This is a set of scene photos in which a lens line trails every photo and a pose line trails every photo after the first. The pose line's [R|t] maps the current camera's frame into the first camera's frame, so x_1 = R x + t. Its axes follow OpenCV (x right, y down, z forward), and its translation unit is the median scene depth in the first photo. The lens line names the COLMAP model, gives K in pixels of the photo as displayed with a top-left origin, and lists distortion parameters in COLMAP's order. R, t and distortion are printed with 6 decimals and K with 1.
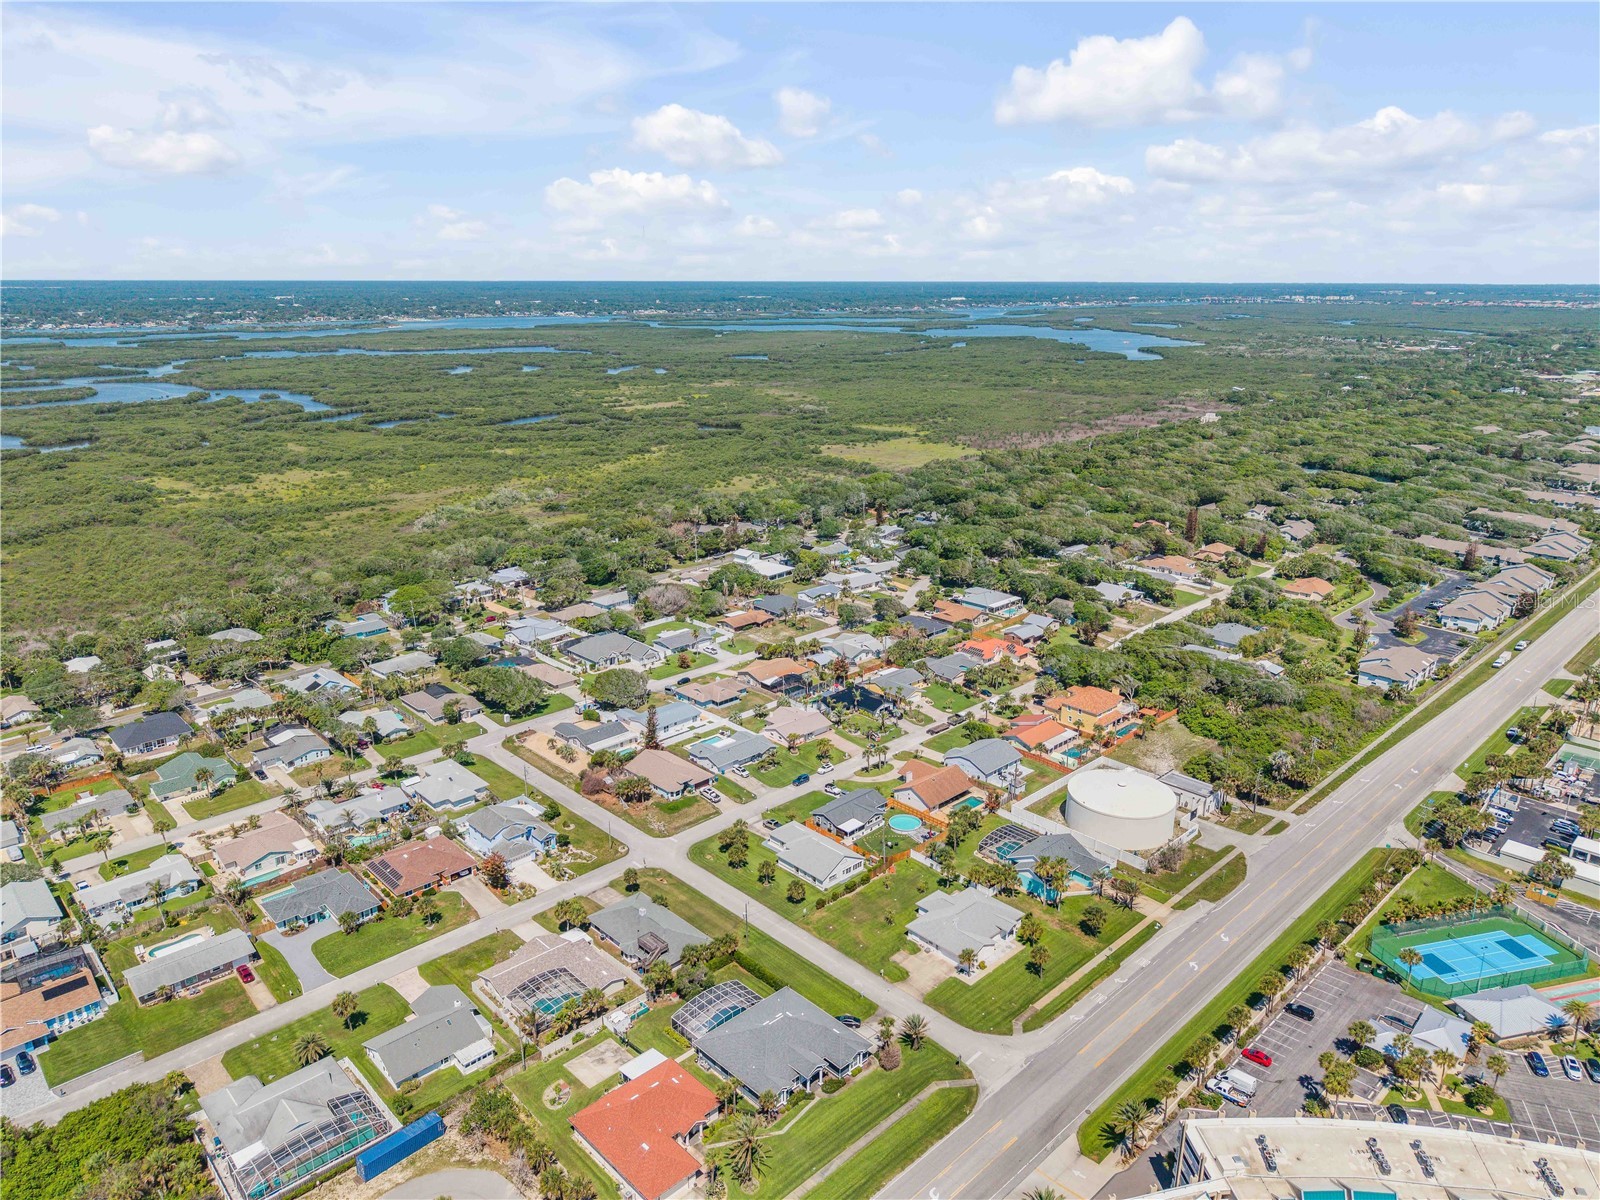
lens RADIAL K [[1070.3, 0, 802.8], [0, 1070.3, 575.5], [0, 0, 1]] dist [0.115119, -0.305766]
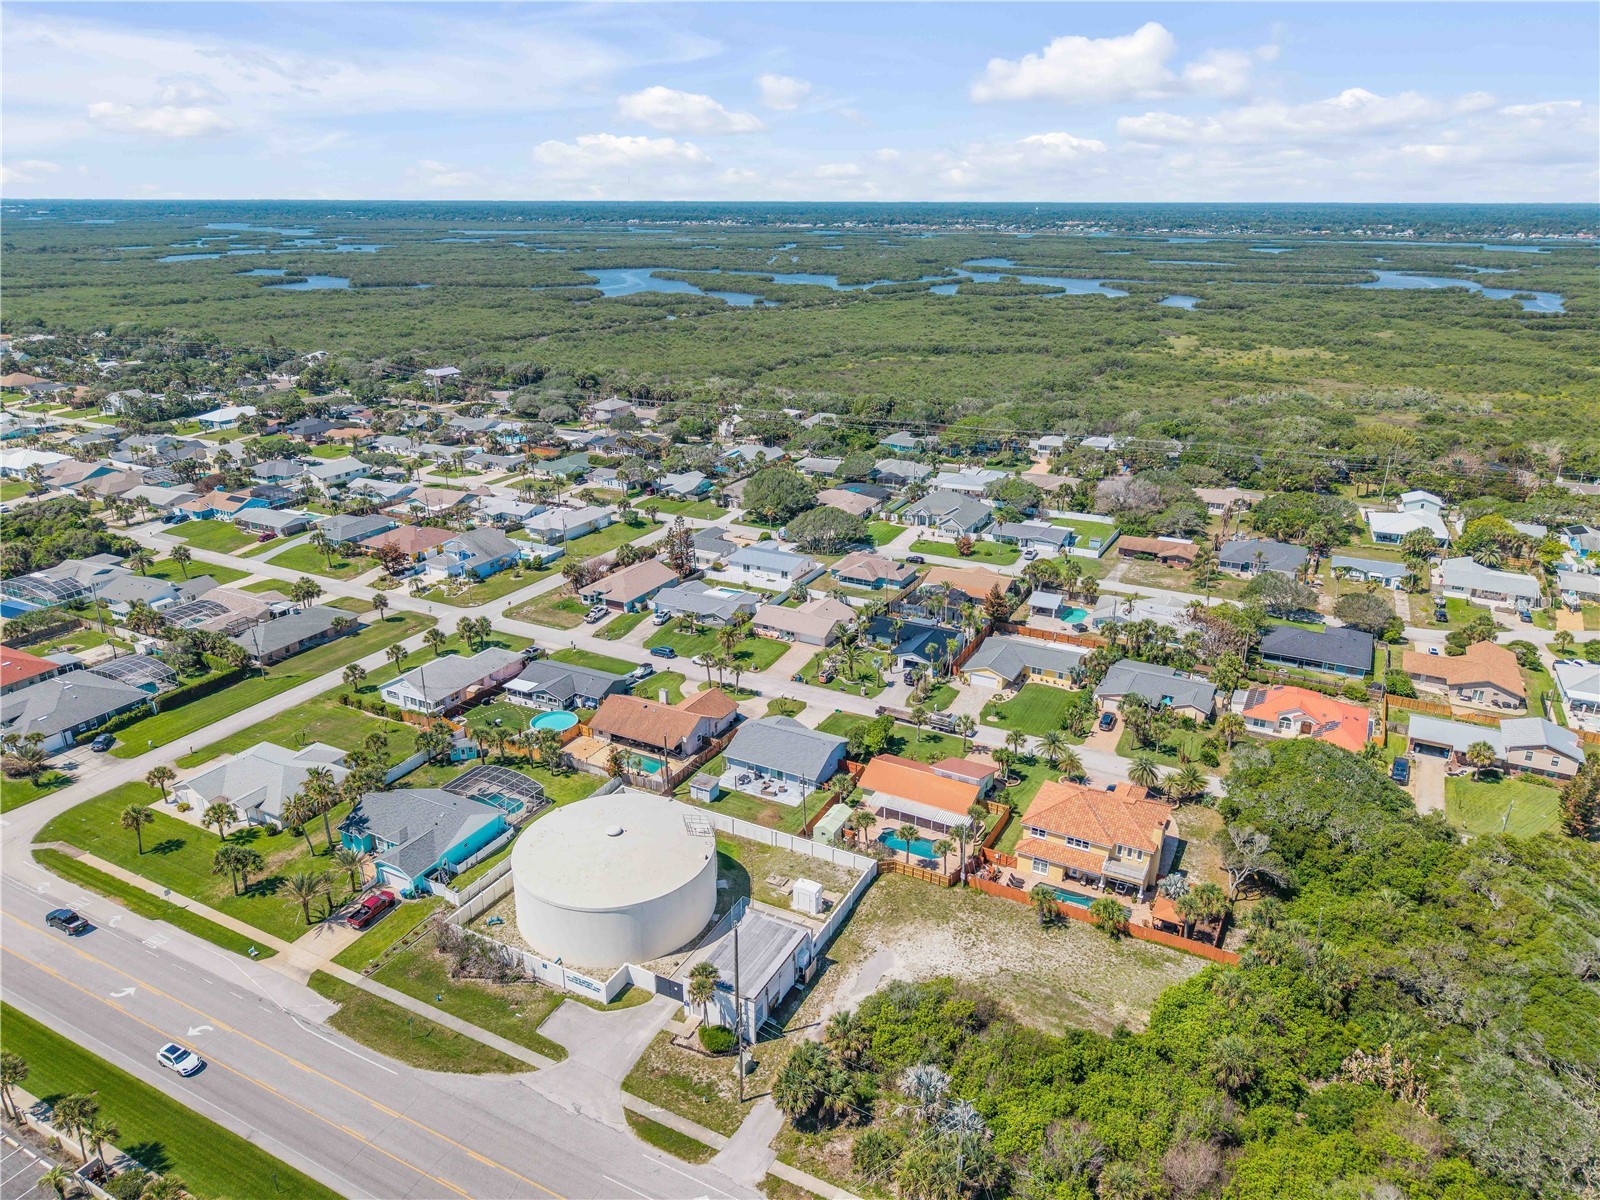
lens RADIAL K [[1068.5, 0, 800.0], [0, 1068.5, 600.0], [0, 0, 1]] dist [0.033415, -0.041841]
pose [[0.313998, 0.328617, -0.890739, 0.593449], [-0.252273, 0.933342, 0.255405, -0.051993], [0.915294, 0.144513, 0.375968, 0.692719]]
